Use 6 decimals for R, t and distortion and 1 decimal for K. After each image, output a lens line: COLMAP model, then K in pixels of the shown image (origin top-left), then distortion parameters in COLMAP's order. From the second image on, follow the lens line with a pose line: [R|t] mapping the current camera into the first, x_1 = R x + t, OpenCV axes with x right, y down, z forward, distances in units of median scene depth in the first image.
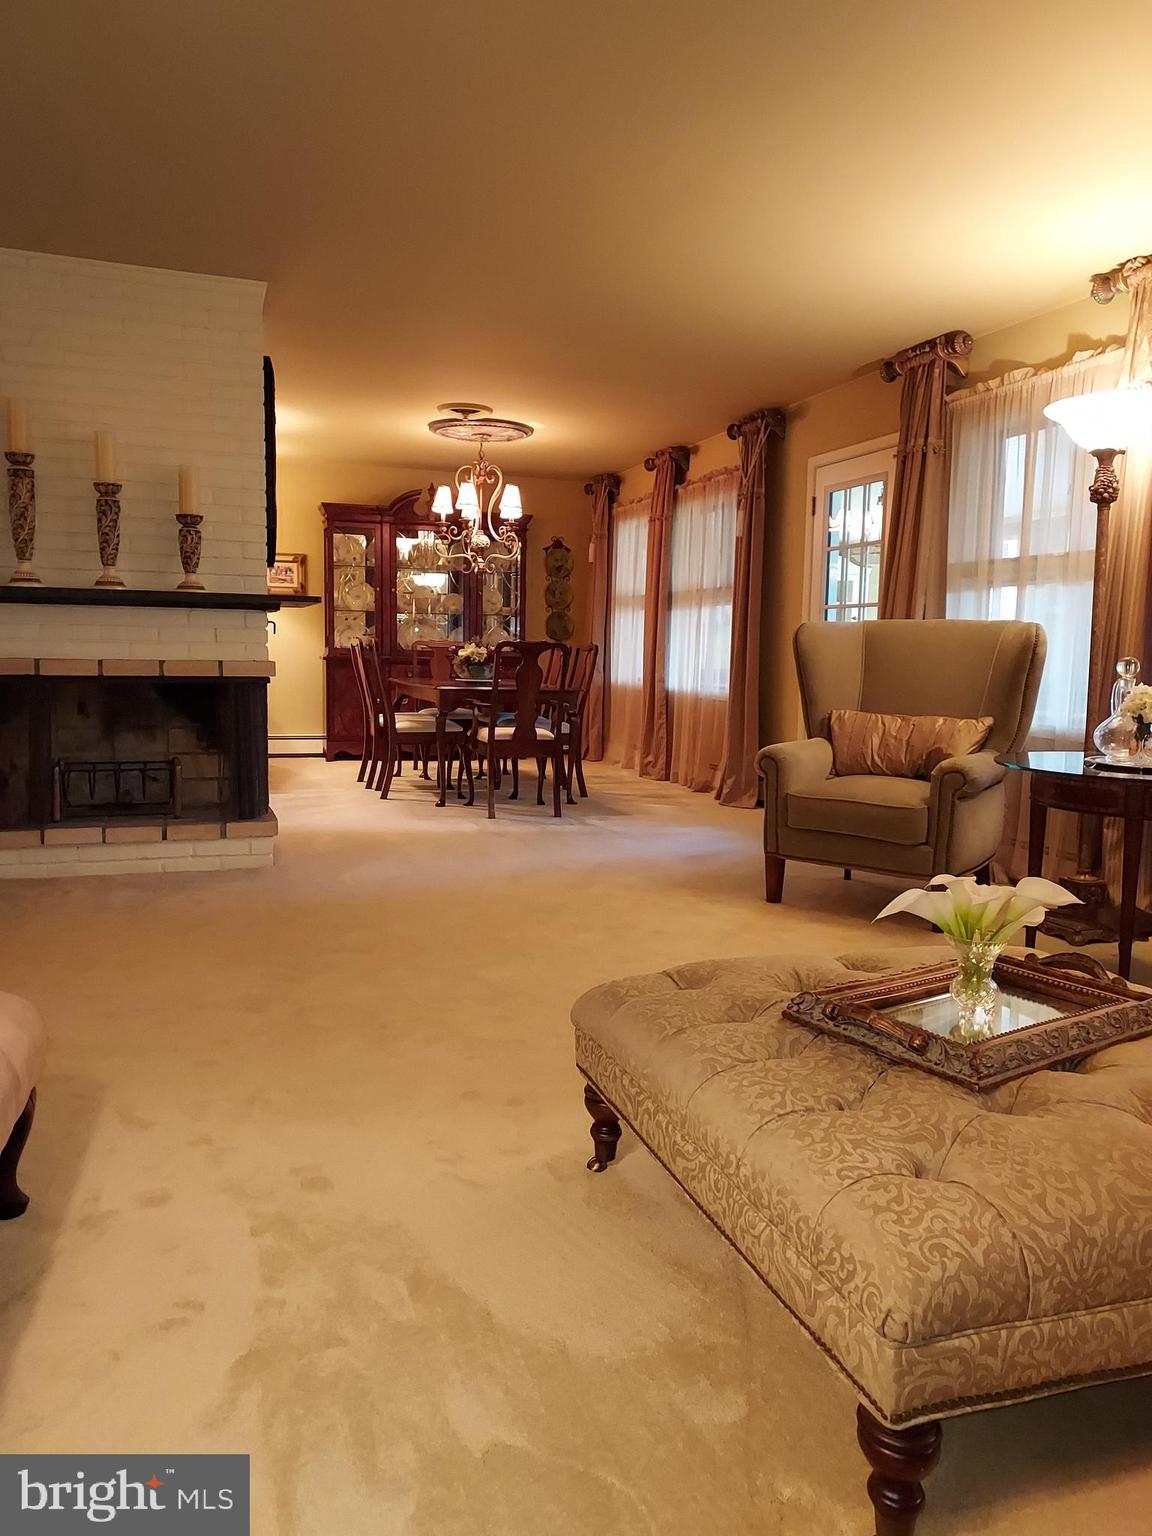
lens RADIAL K [[1103.4, 0, 576.0], [0, 1103.4, 768.0], [0, 0, 1]] dist [-0.001210, -0.001381]
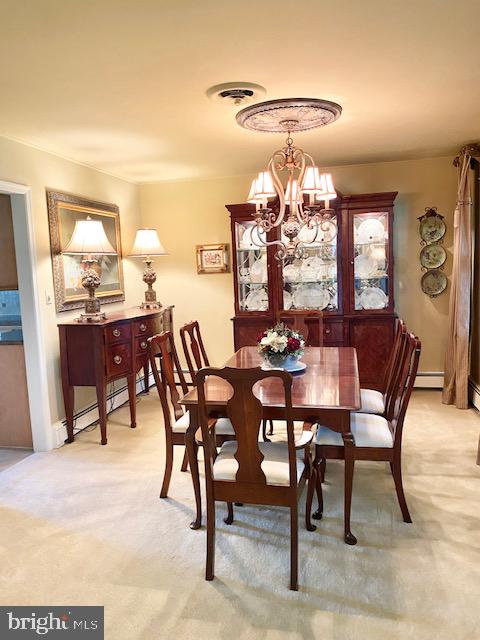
lens RADIAL K [[459.8, 0, 240.0], [0, 459.8, 320.0], [0, 0, 1]] dist [-0.001210, -0.001381]
pose [[0.839112, 0.010335, -0.543860, 0.089493], [0.003002, 0.999716, 0.023629, -0.110314], [0.543950, -0.021460, 0.838843, 0.517451]]
